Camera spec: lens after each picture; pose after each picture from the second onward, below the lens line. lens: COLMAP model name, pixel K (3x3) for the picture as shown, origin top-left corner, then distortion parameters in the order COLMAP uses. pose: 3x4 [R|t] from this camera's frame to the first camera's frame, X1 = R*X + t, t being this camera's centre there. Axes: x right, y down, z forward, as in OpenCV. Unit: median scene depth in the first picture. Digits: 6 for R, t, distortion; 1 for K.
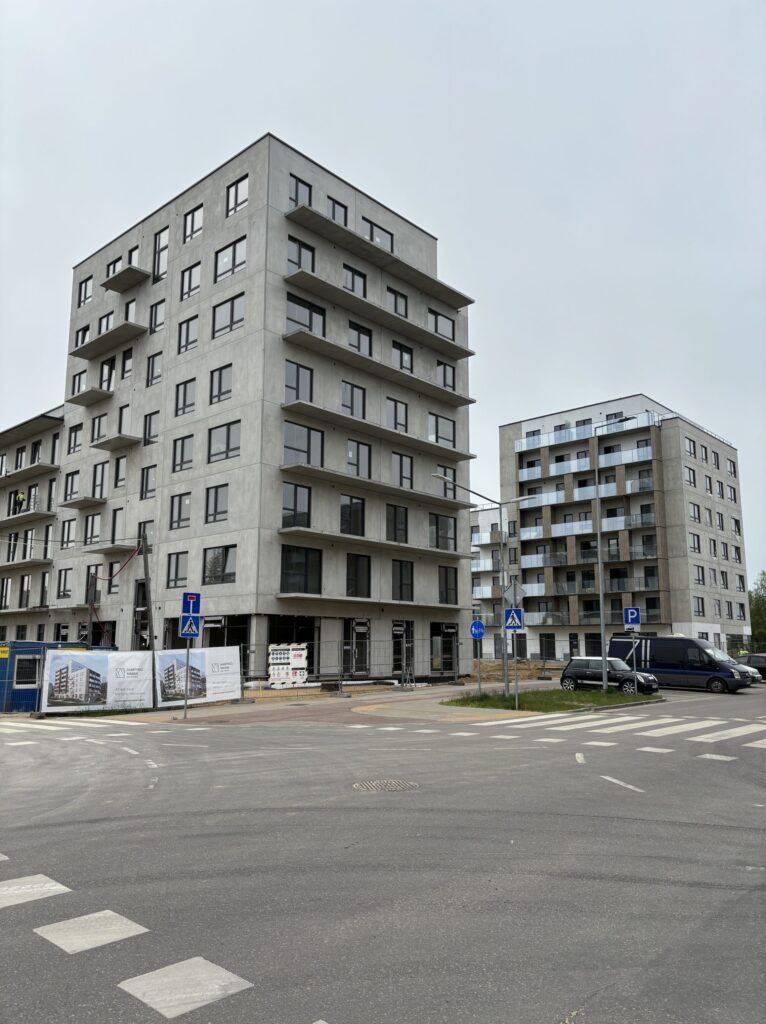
lens RADIAL K [[779.8, 0, 383.7], [0, 779.8, 523.3], [0, 0, 1]] dist [0.092616, -0.312068]
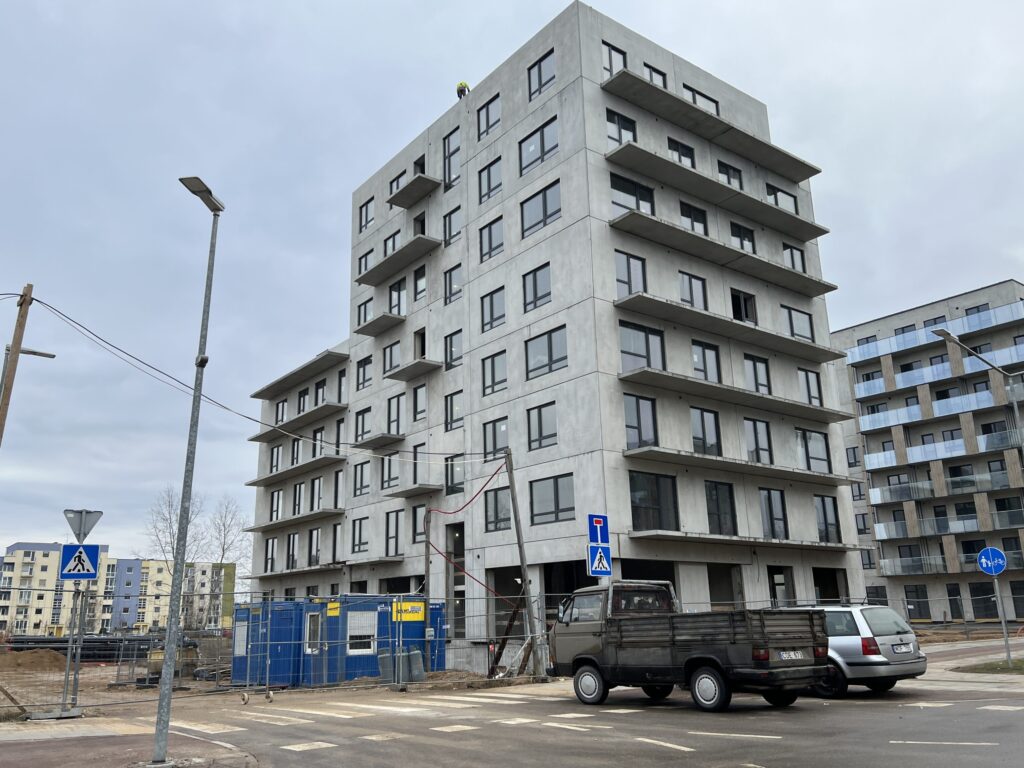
lens RADIAL K [[832.6, 0, 483.6], [0, 832.6, 387.1], [0, 0, 1]] dist [0.077480, -0.087599]
pose [[0.980926, -0.071293, -0.180838, -0.095781], [0.051628, 0.992454, -0.111218, 0.025111], [0.187403, 0.099761, 0.977204, 0.098971]]
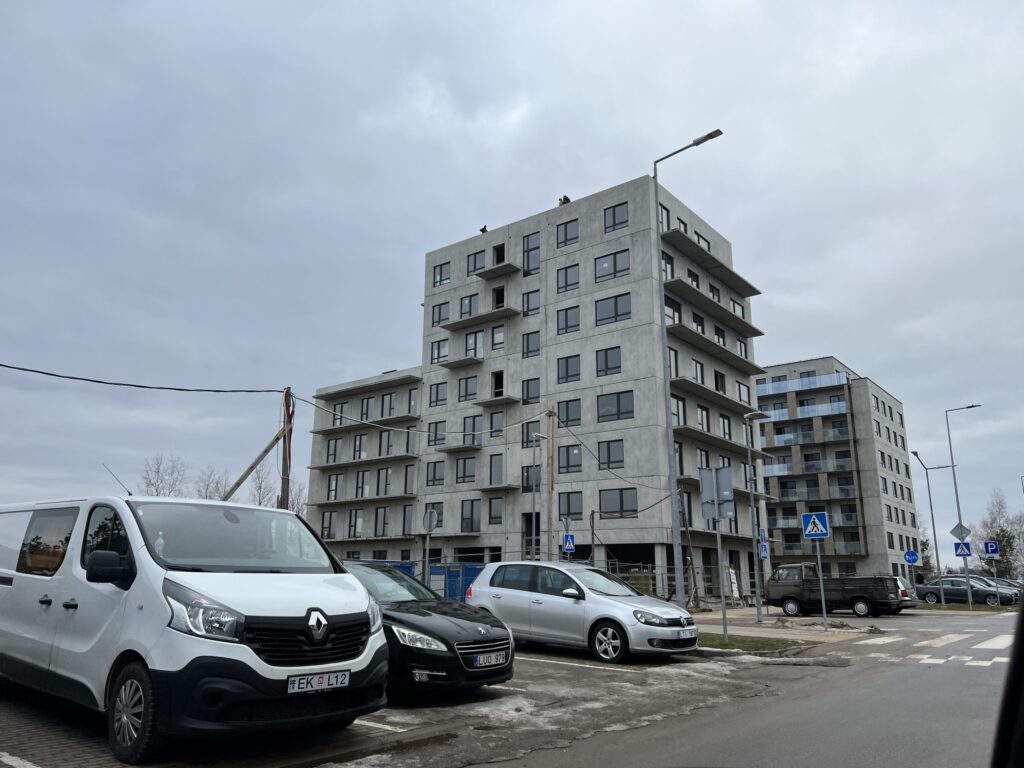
lens RADIAL K [[776.2, 0, 512.0], [0, 776.2, 384.0], [0, 0, 1]] dist [0.082372, -0.076977]
pose [[0.997224, 0.022410, 0.071008, -0.405791], [-0.016190, 0.996077, -0.087000, -0.023387], [-0.072680, 0.085609, 0.993674, -0.230891]]
